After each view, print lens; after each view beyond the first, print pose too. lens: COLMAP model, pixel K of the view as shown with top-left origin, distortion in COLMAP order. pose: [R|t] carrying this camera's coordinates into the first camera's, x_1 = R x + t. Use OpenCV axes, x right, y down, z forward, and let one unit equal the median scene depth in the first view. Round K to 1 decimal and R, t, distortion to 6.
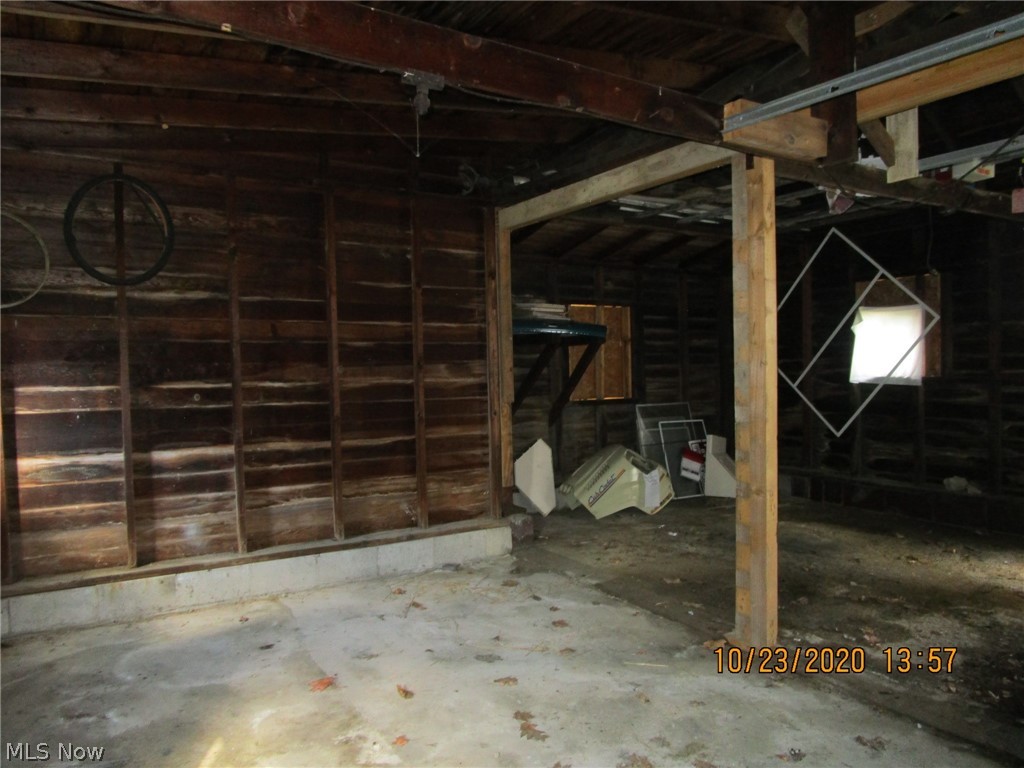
lens RADIAL K [[728.4, 0, 510.9], [0, 728.4, 383.3], [0, 0, 1]] dist [-0.037796, 0.015192]
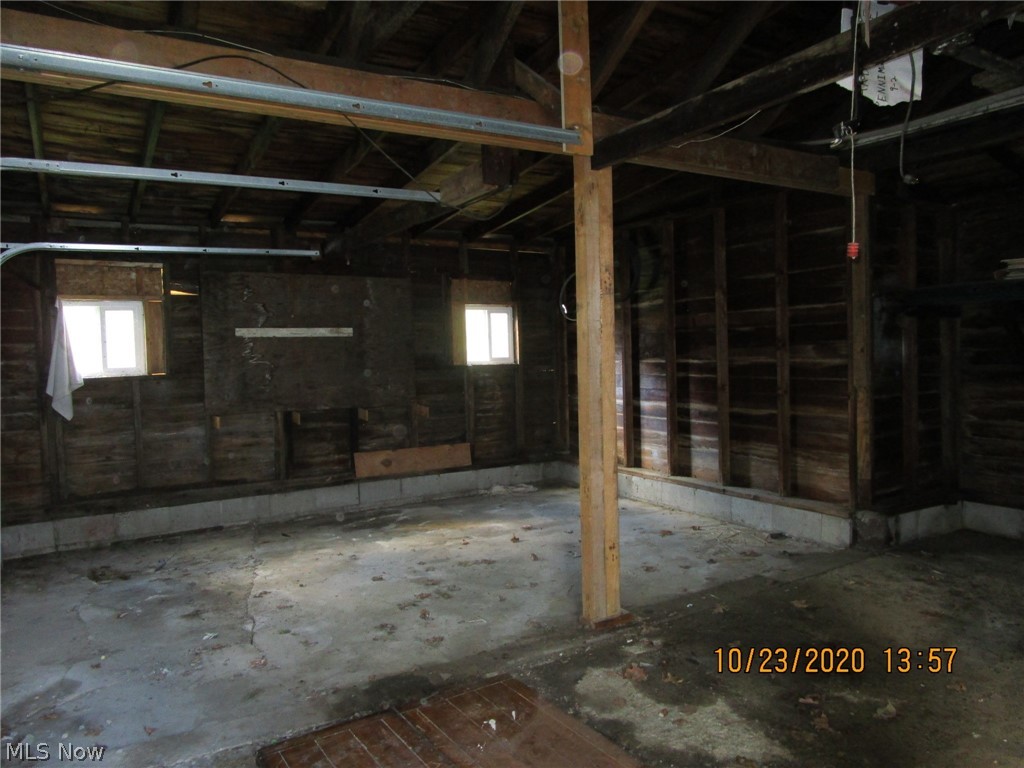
lens RADIAL K [[728.4, 0, 510.4], [0, 728.4, 385.8], [0, 0, 1]] dist [-0.037796, 0.015192]
pose [[-0.014536, 0.059864, -0.998101, 1.004121], [0.001880, 0.998206, 0.059843, -0.032848], [0.999893, -0.001006, -0.014622, 0.636772]]
